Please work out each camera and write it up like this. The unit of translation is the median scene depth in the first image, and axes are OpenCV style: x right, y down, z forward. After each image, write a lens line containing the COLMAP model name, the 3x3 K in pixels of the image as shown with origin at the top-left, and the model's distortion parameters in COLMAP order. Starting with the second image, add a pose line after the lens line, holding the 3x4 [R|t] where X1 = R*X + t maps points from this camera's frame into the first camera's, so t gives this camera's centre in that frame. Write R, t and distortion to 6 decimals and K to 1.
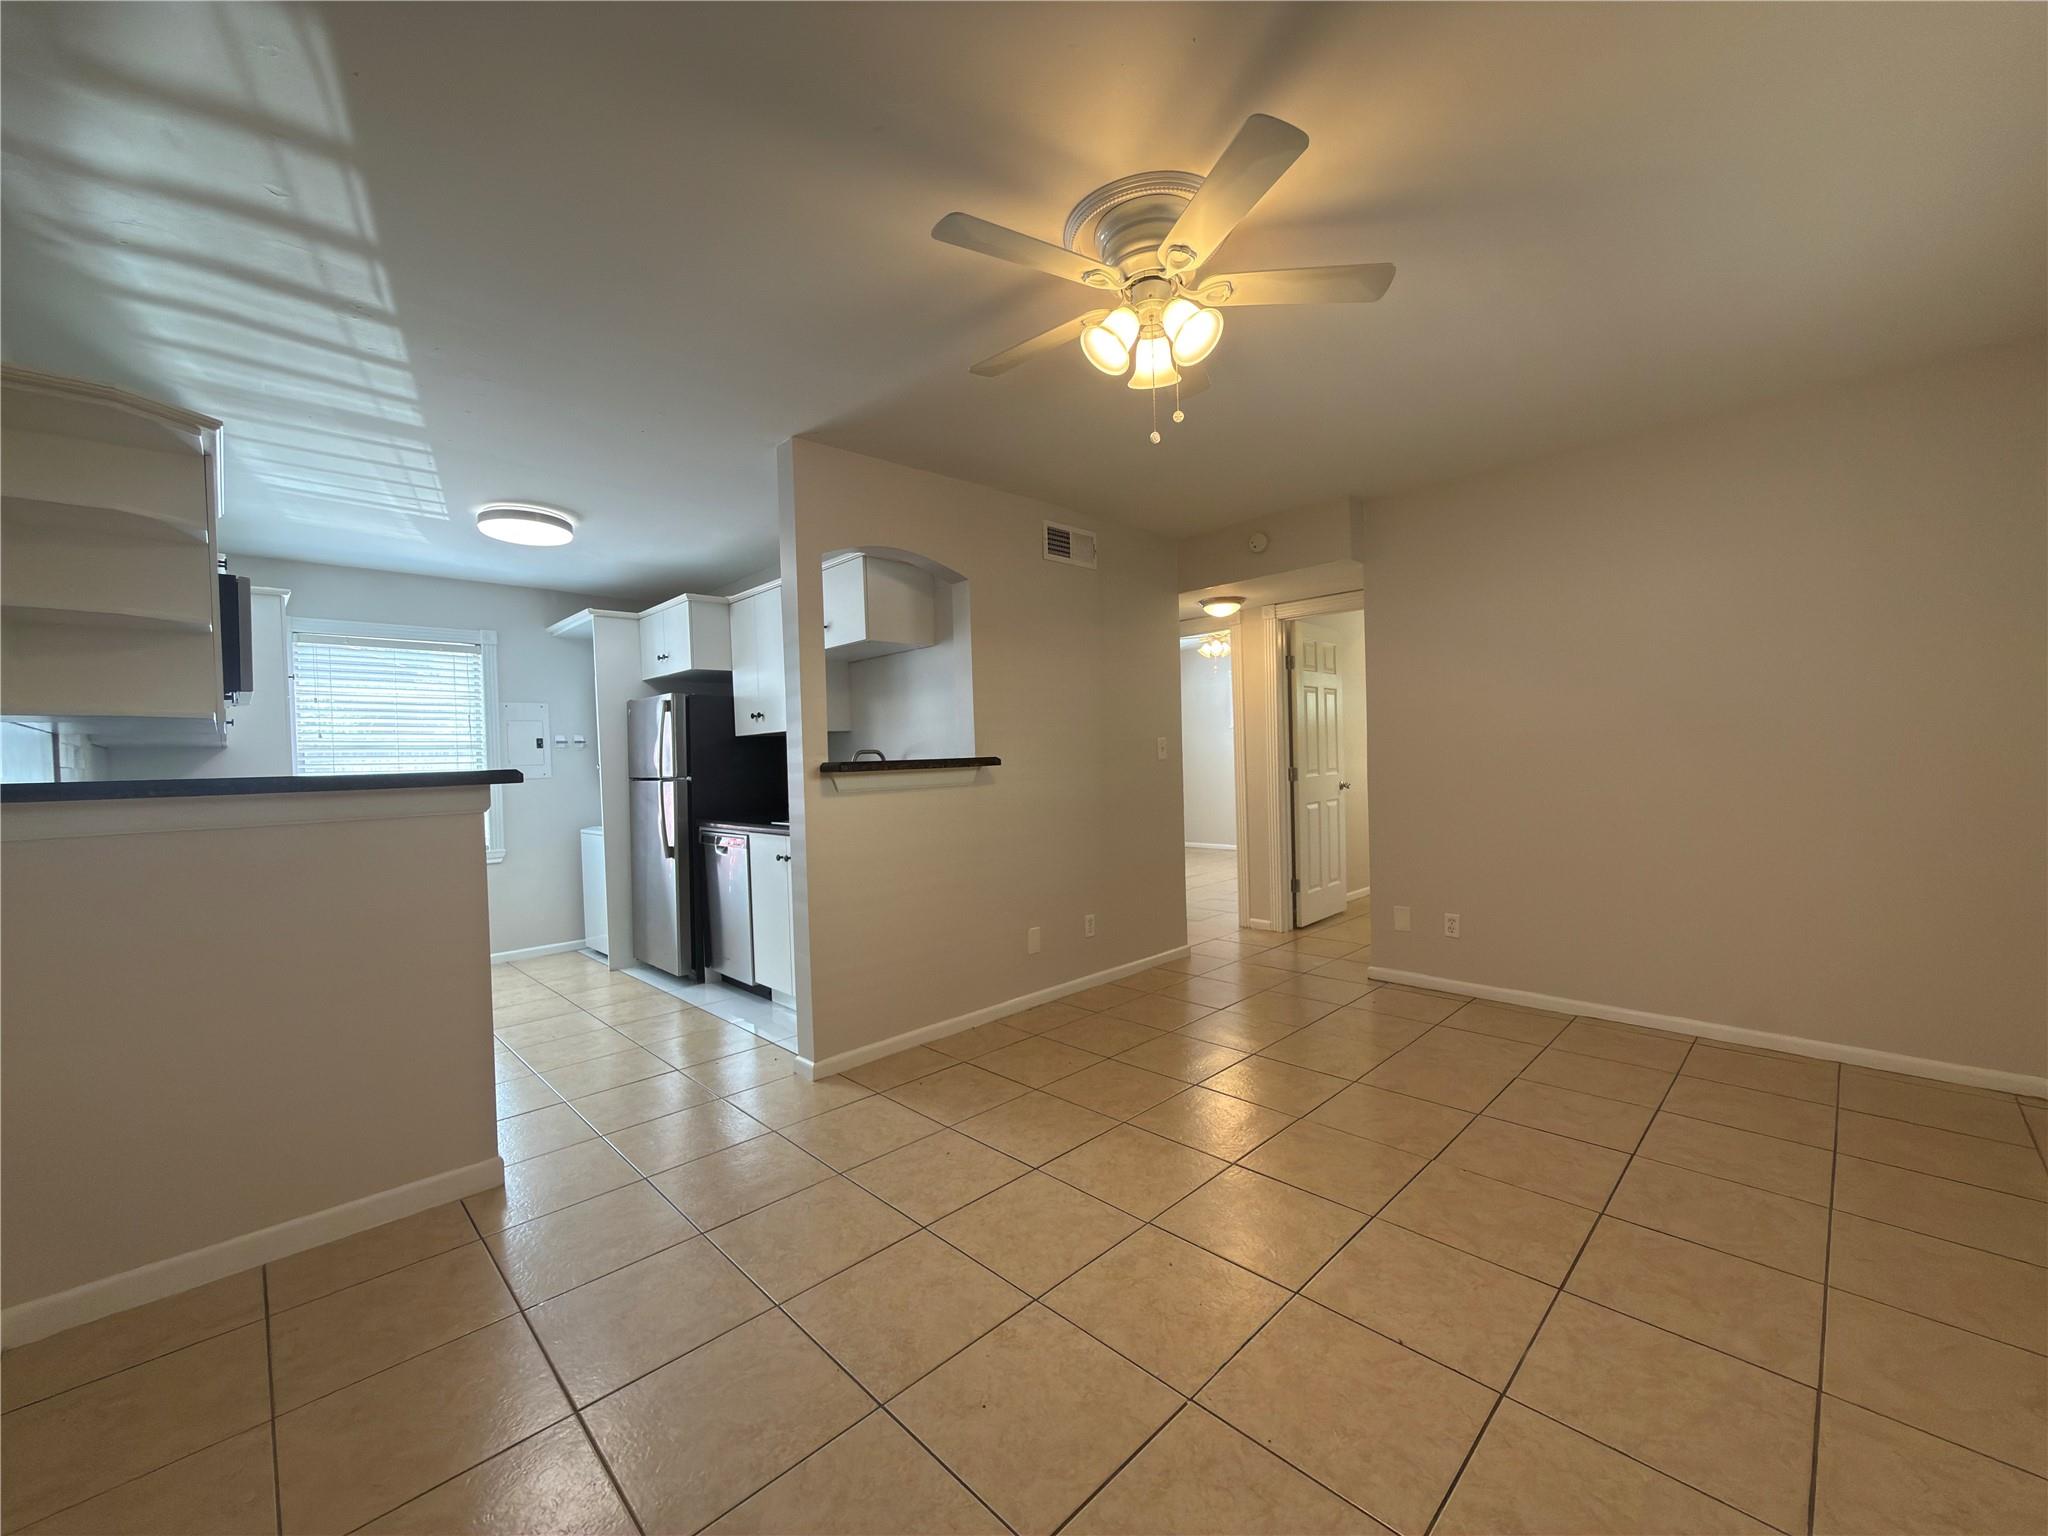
lens RADIAL K [[812.9, 0, 1024.0], [0, 812.9, 768.0], [0, 0, 1]] dist [-0.002298, -0.000178]
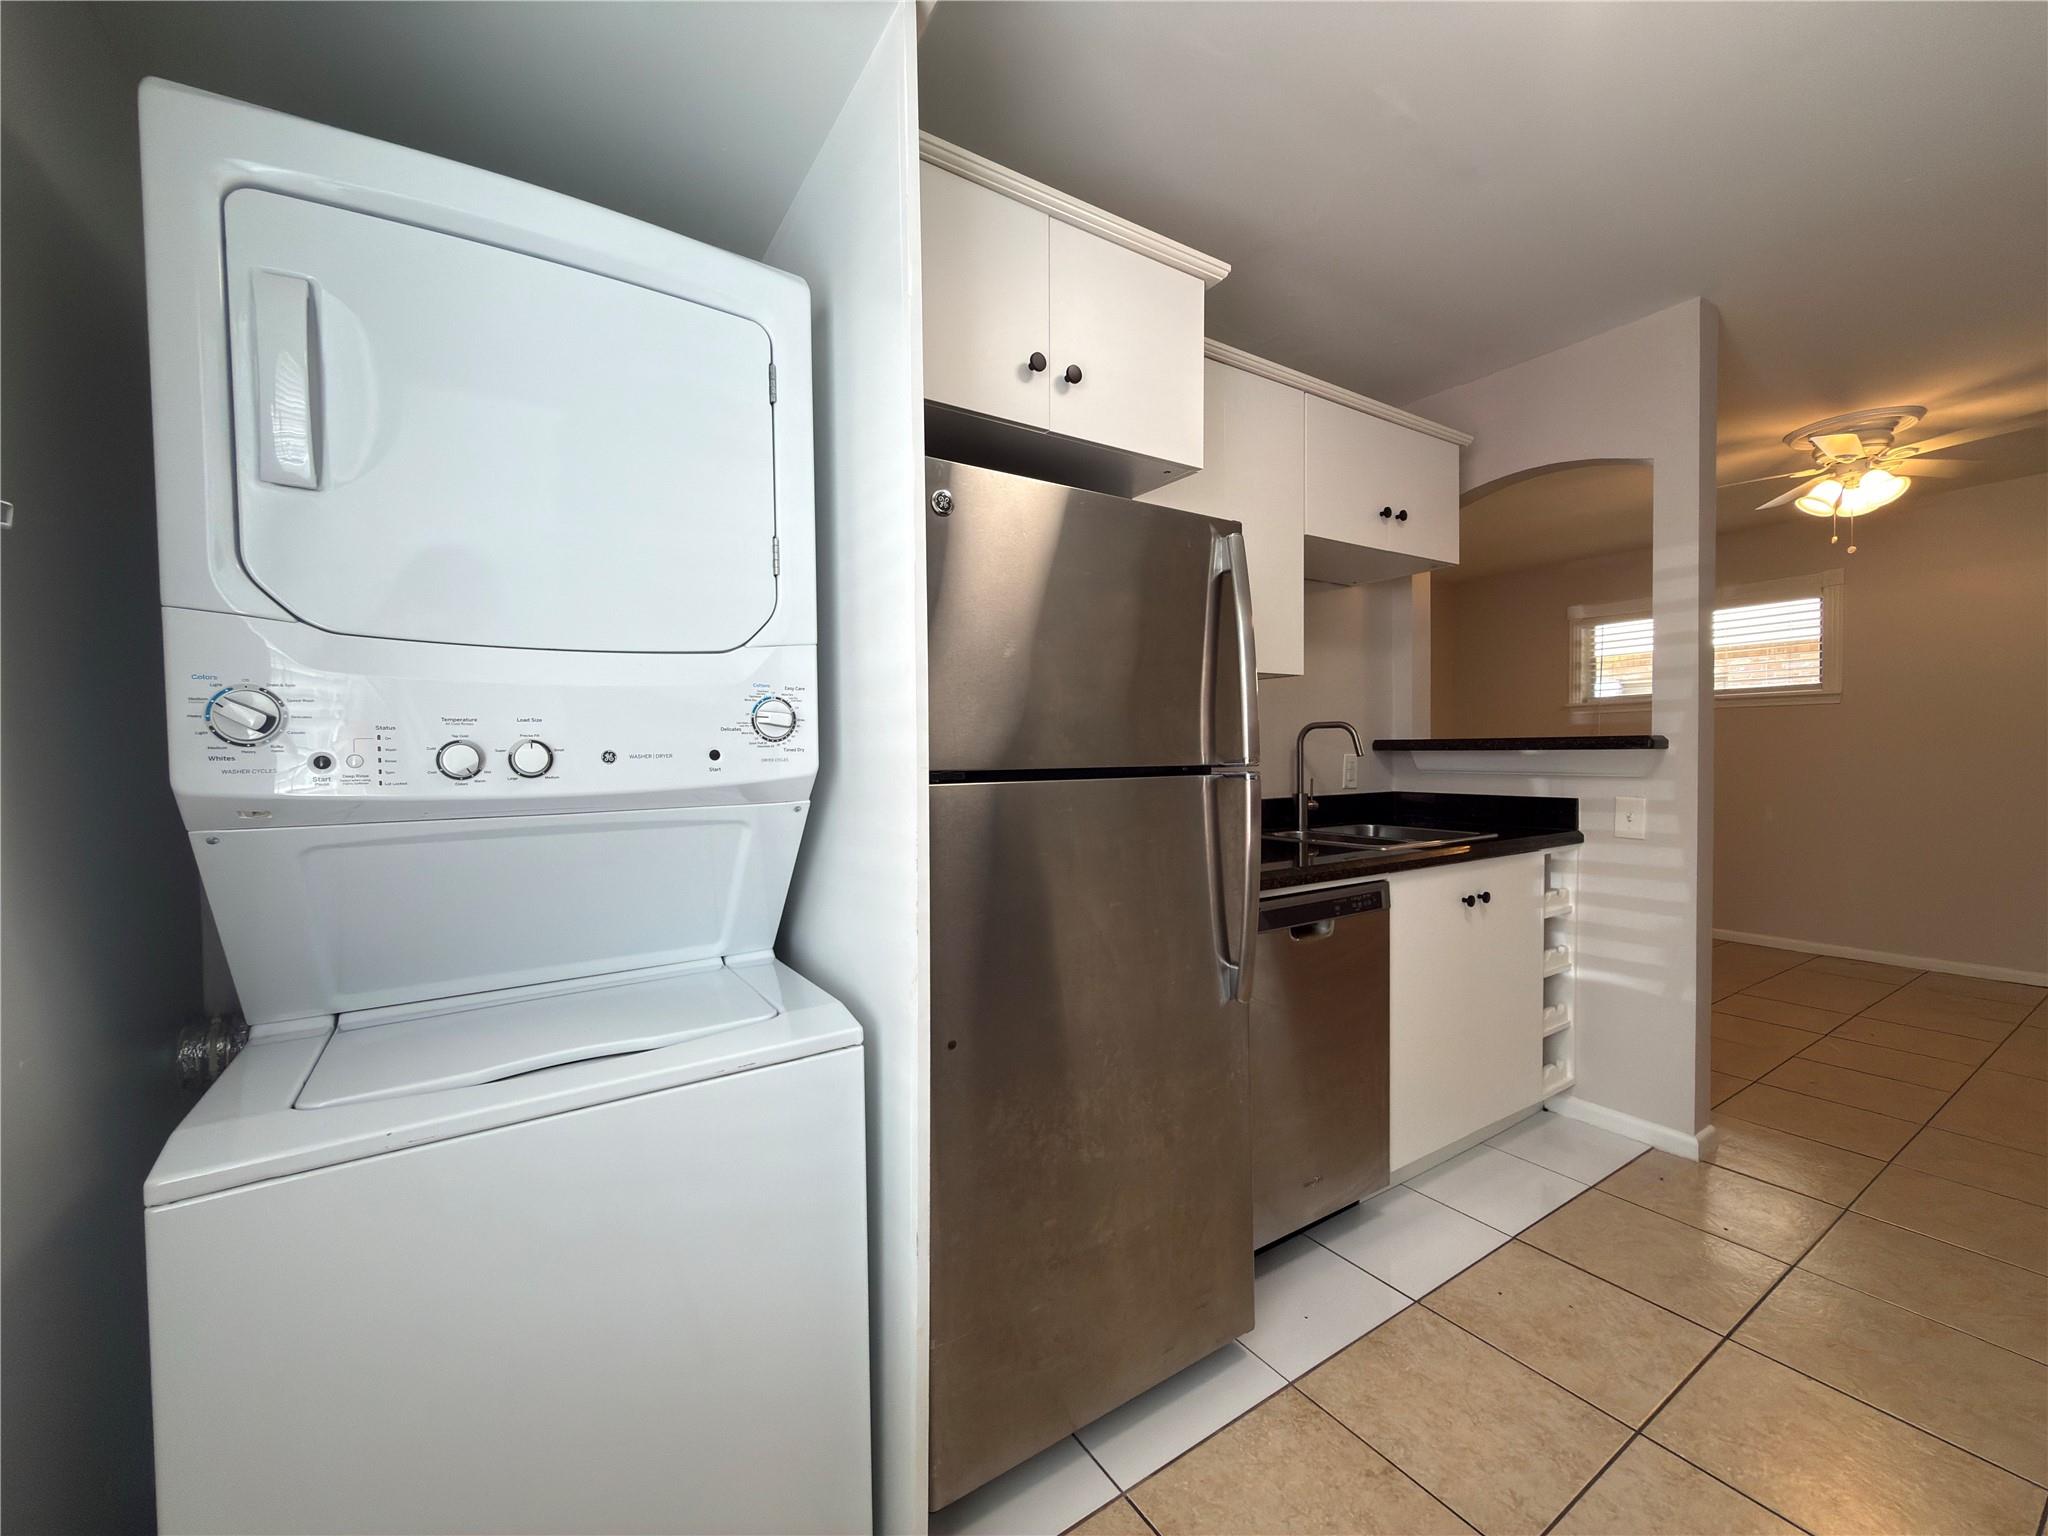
lens RADIAL K [[810.5, 0, 1030.5], [0, 810.5, 769.7], [0, 0, 1]] dist [0.000782, 0.000272]
pose [[0.197491, 0.007004, 0.980280, -0.759491], [0.018000, 0.999780, -0.010770, 0.015471], [-0.980139, 0.019772, 0.197322, 0.978369]]
